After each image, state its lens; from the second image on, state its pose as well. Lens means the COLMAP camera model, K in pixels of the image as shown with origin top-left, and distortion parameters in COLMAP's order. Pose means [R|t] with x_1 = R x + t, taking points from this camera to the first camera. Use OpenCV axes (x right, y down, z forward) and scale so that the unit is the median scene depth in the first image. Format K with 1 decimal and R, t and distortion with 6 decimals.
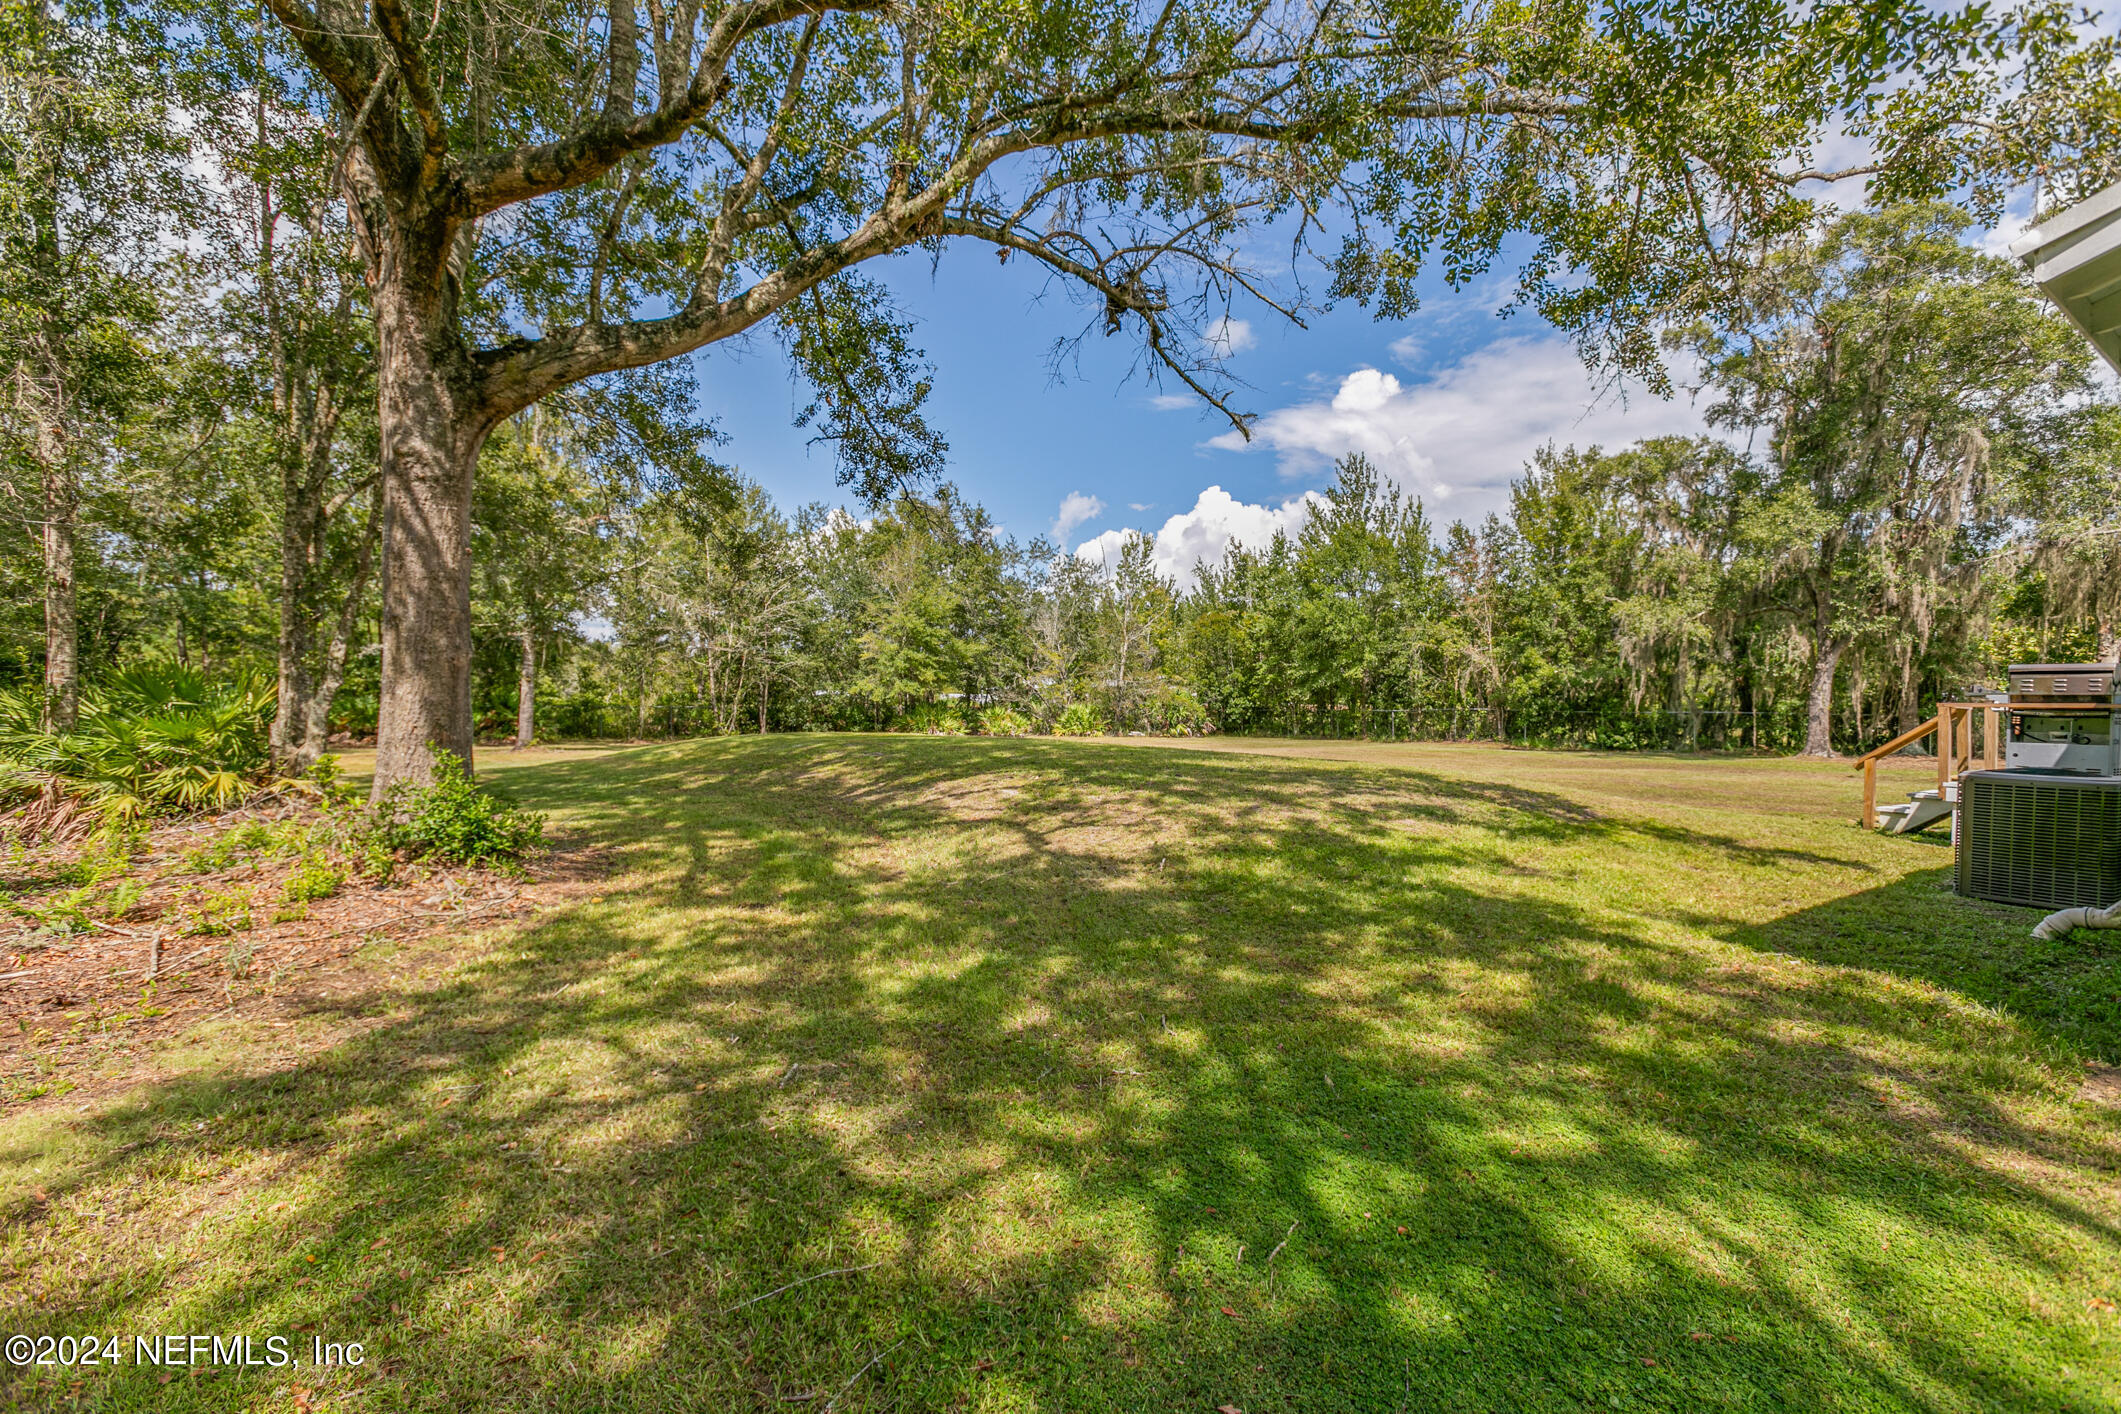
lens RADIAL K [[952.6, 0, 1034.0], [0, 952.6, 692.8], [0, 0, 1]] dist [-0.000060, 0.029650]
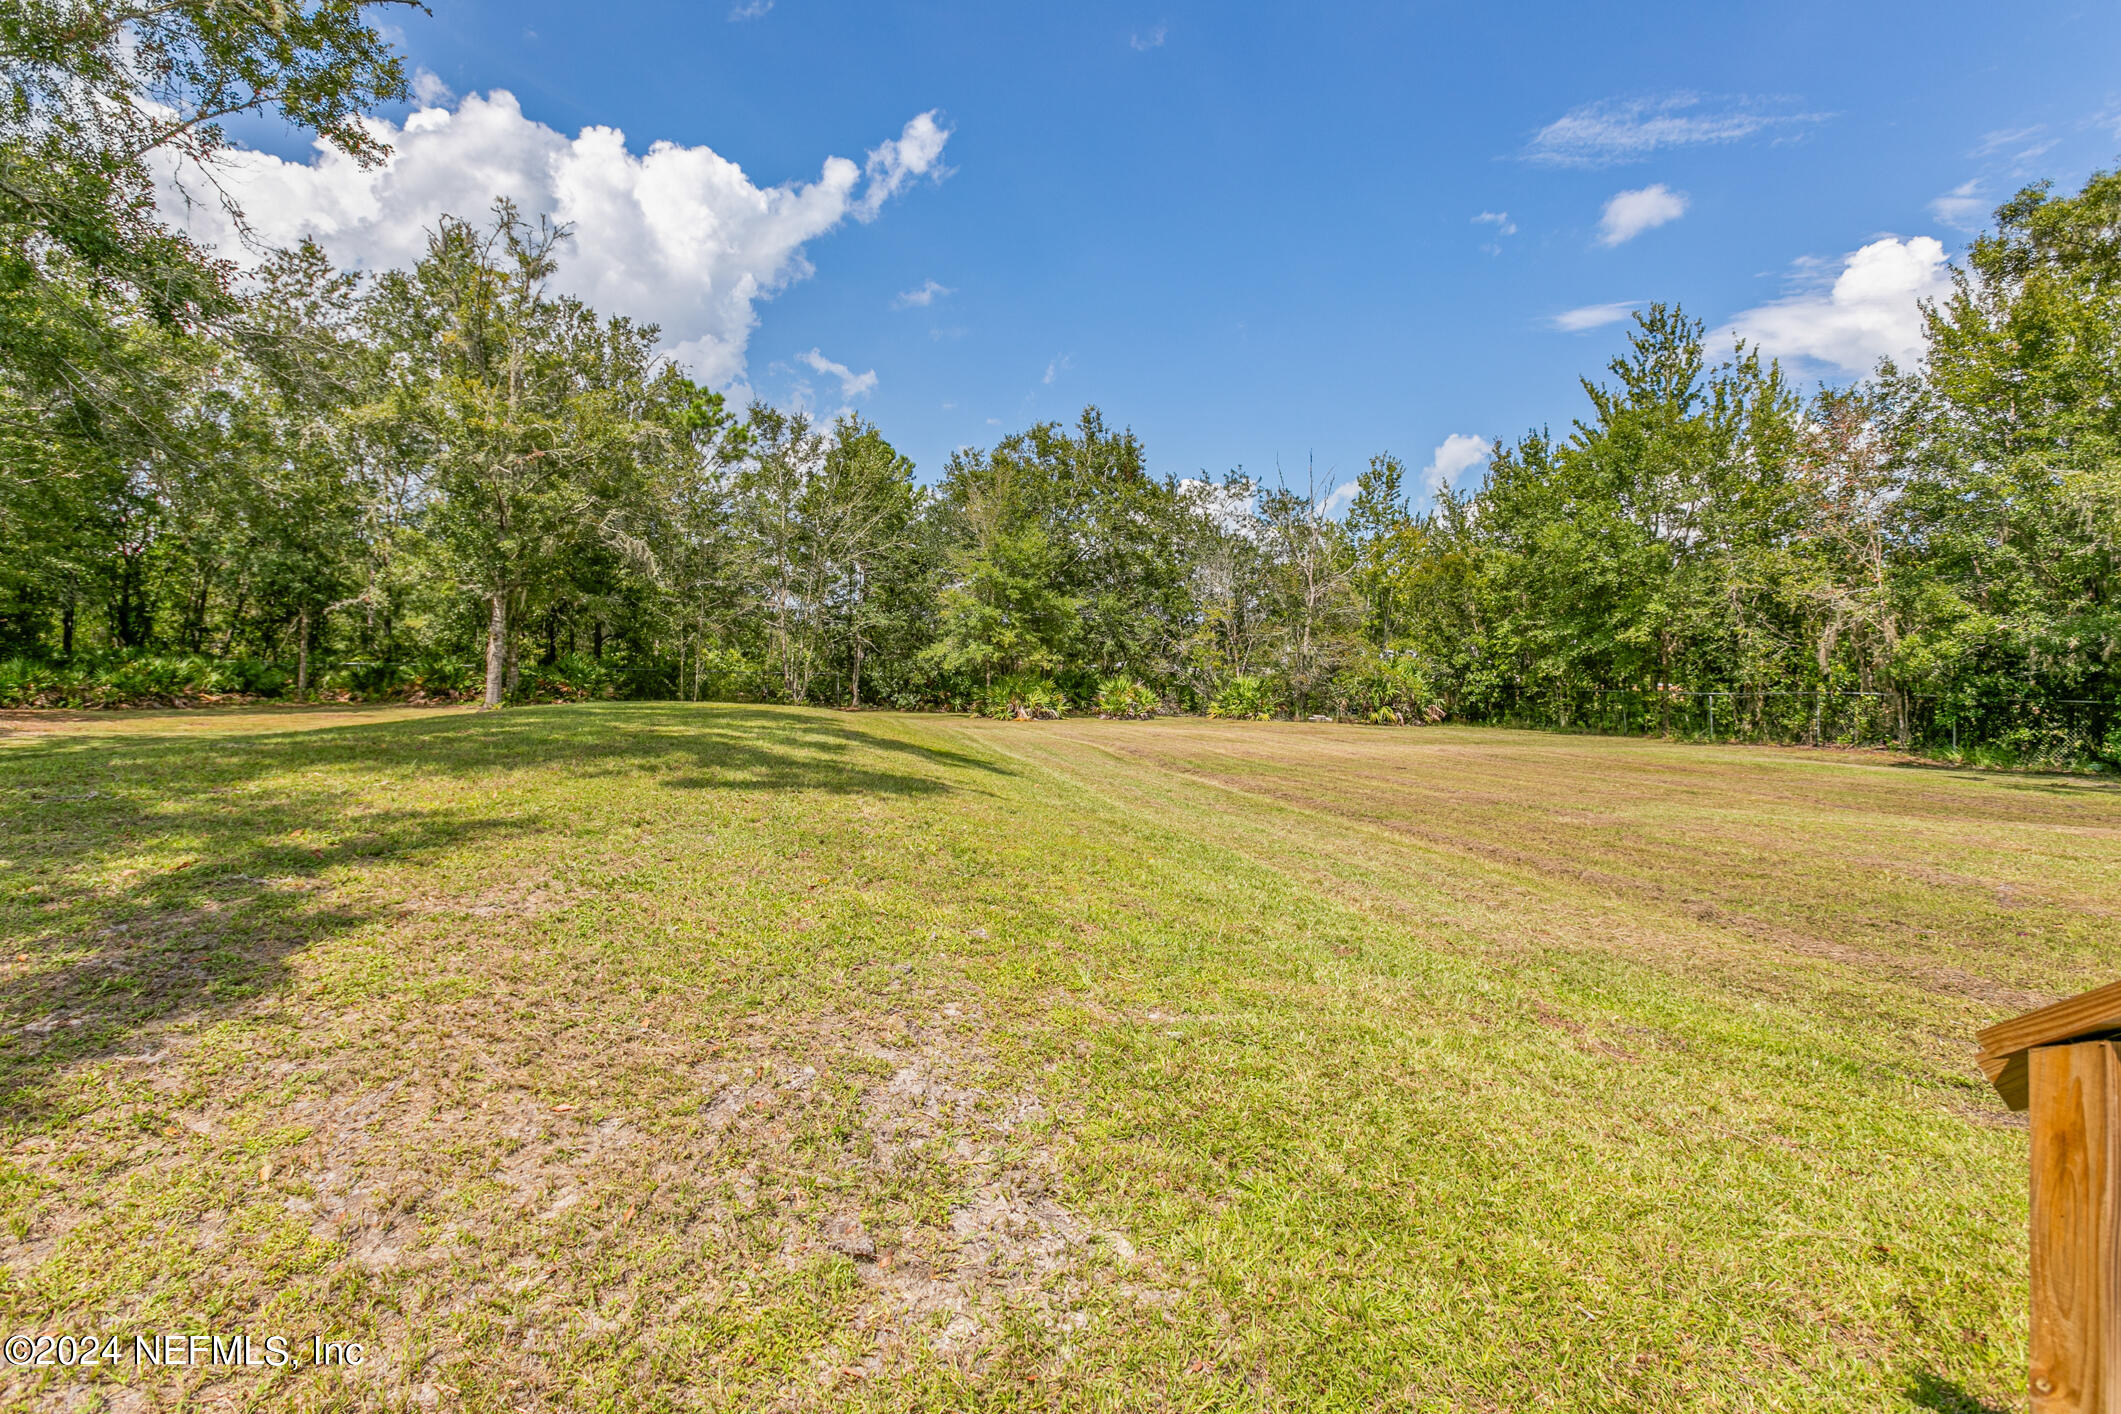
lens RADIAL K [[951.1, 0, 1060.0], [0, 951.1, 647.7], [0, 0, 1]] dist [0.000400, -0.000016]
pose [[0.911731, 0.003085, -0.410776, 0.256608], [-0.012778, 0.999701, -0.020853, 0.007331], [0.410589, 0.024261, 0.911498, 0.263053]]
